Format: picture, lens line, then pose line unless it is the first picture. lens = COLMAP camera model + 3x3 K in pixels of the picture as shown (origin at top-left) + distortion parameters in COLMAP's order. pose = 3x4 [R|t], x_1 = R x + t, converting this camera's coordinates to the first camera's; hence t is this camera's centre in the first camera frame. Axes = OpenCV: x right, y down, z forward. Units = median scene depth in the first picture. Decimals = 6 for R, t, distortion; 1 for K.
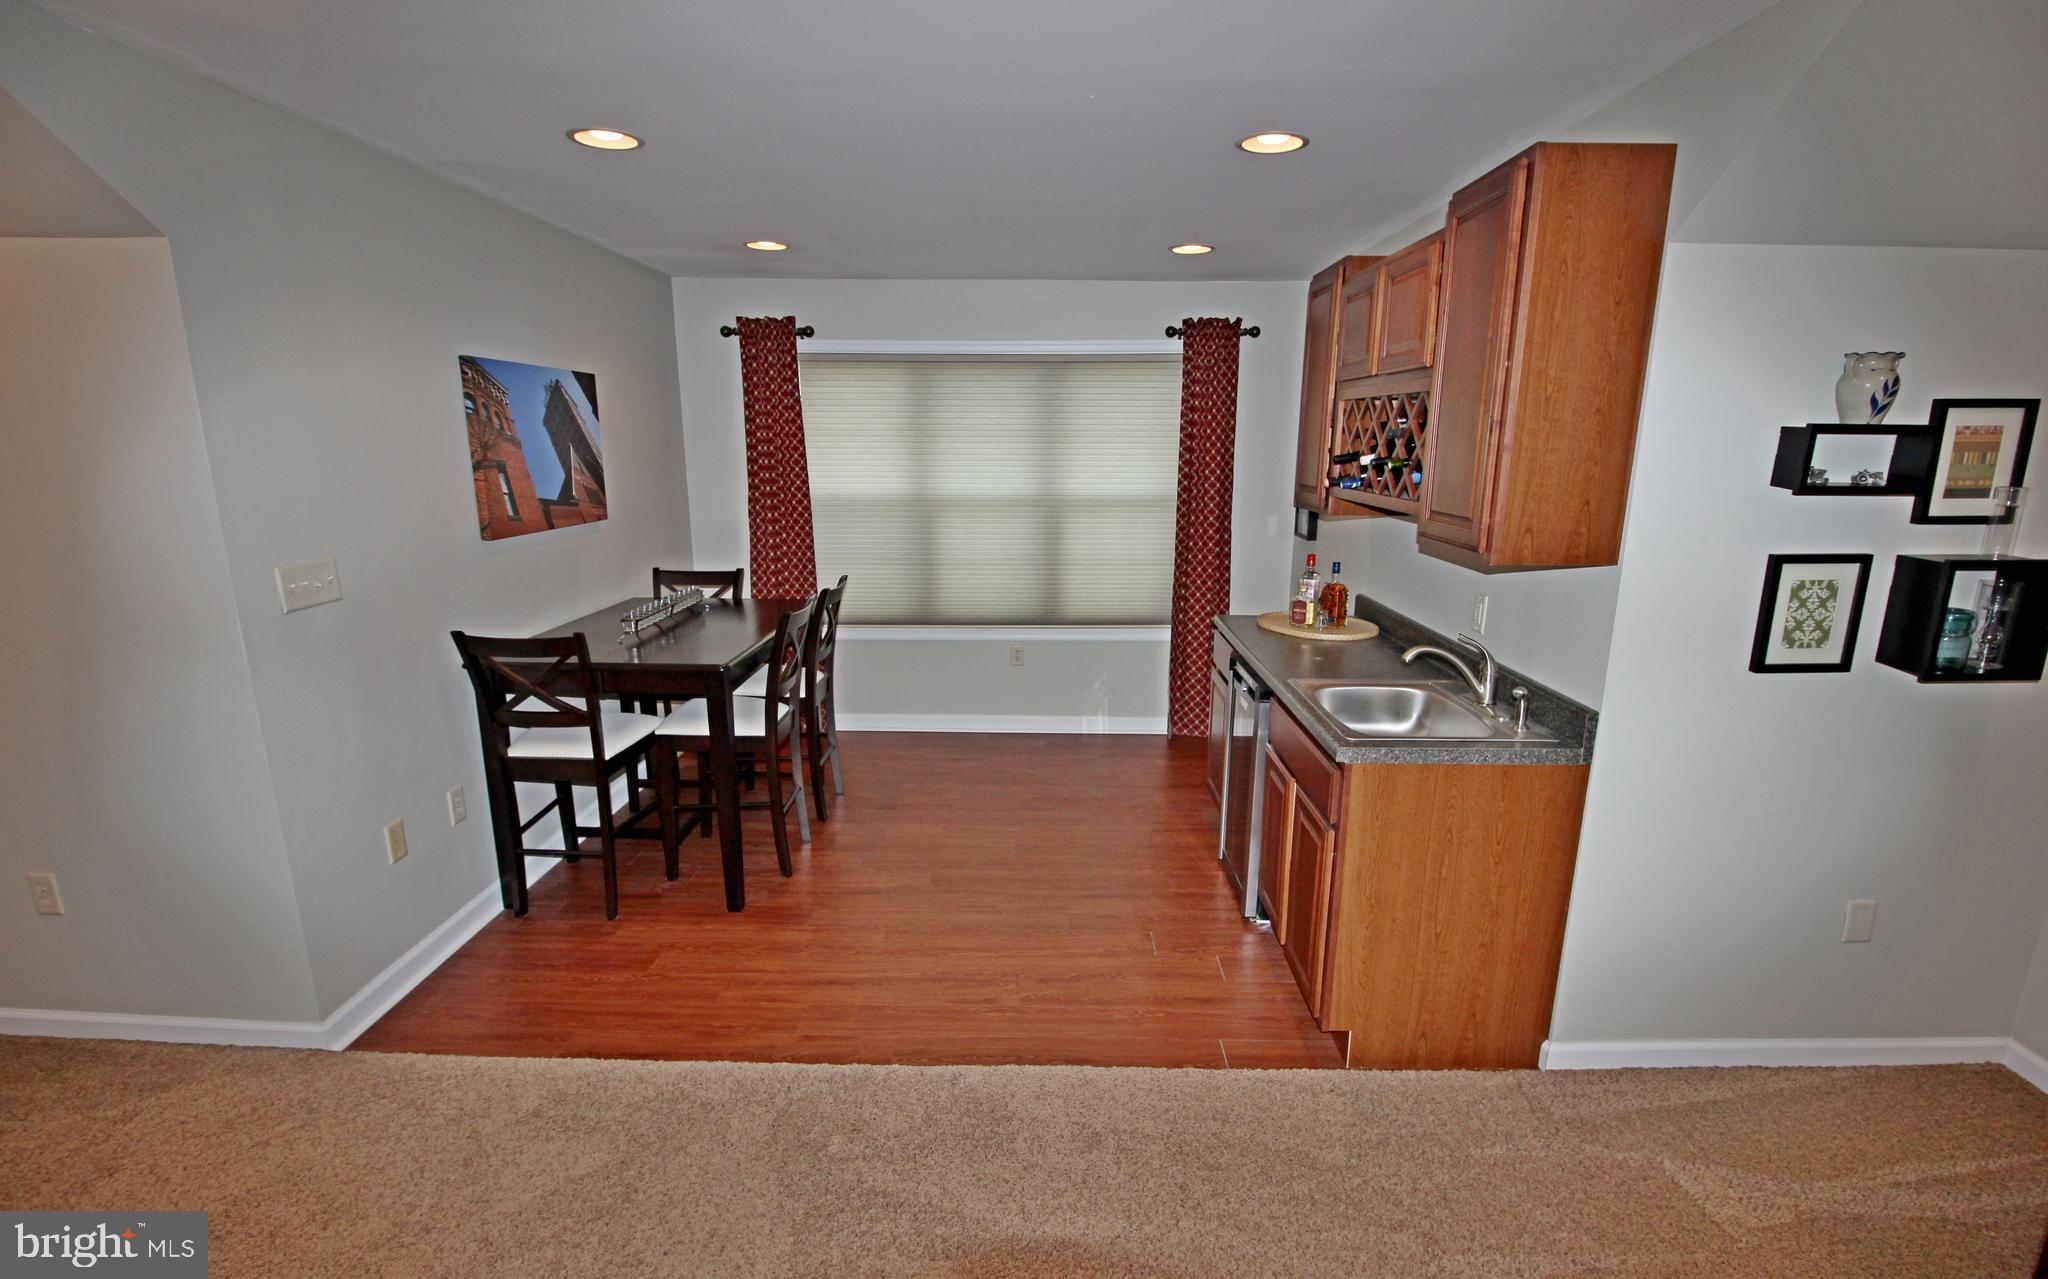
lens RADIAL K [[940.0, 0, 1032.6], [0, 940.0, 671.4], [0, 0, 1]] dist [0.002693, -0.014199]
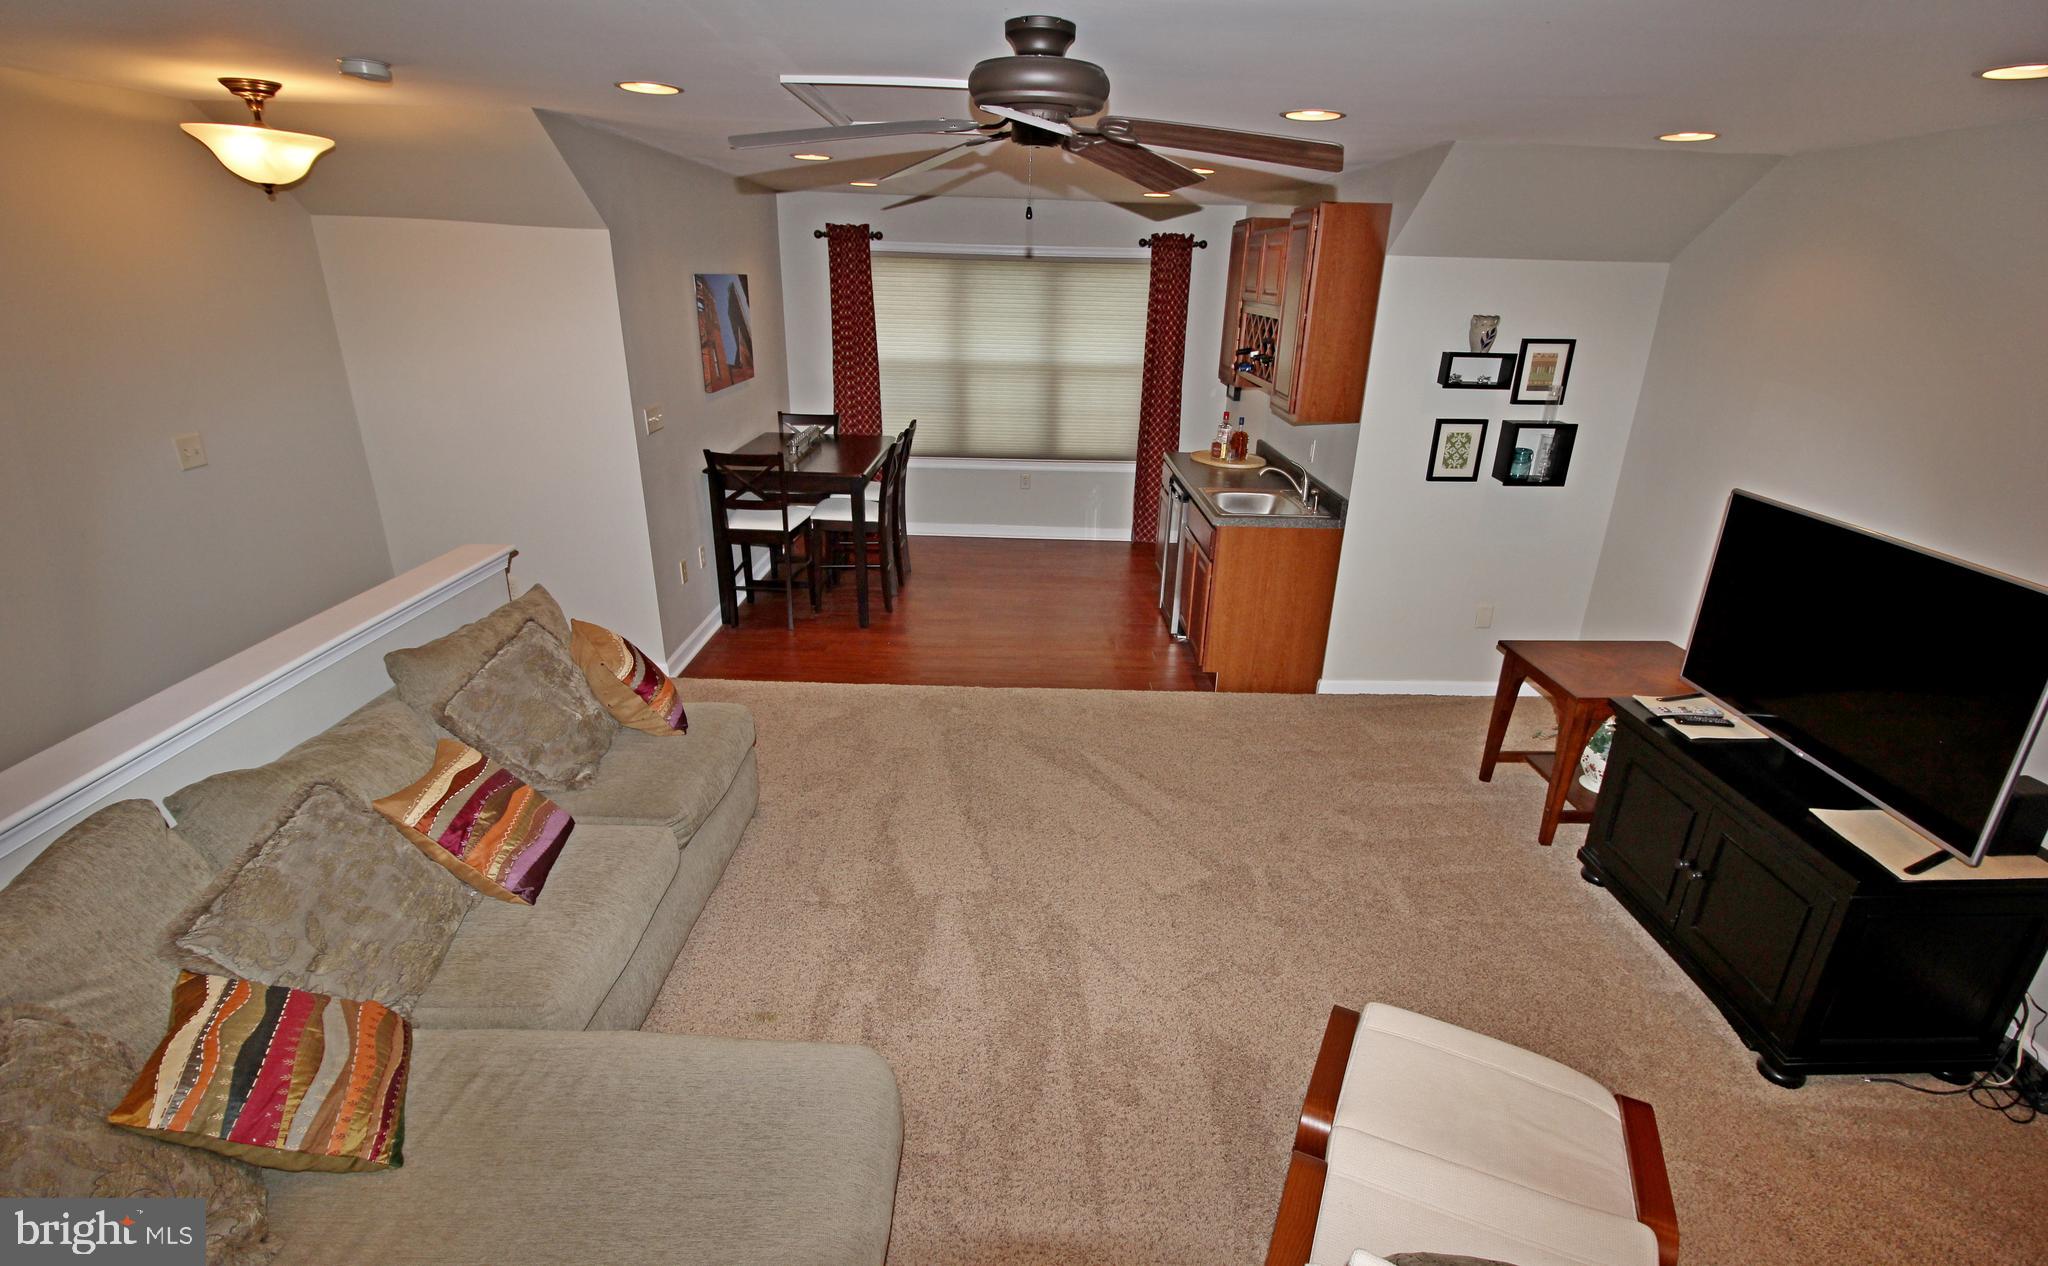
lens RADIAL K [[1001.2, 0, 1025.9], [0, 1001.2, 674.5], [0, 0, 1]] dist [0.000111, -0.000114]
pose [[0.999484, 0.013443, 0.029162, -0.080796], [-0.017516, 0.989390, 0.144222, 0.077459], [-0.026914, -0.144658, 0.989116, -0.744315]]
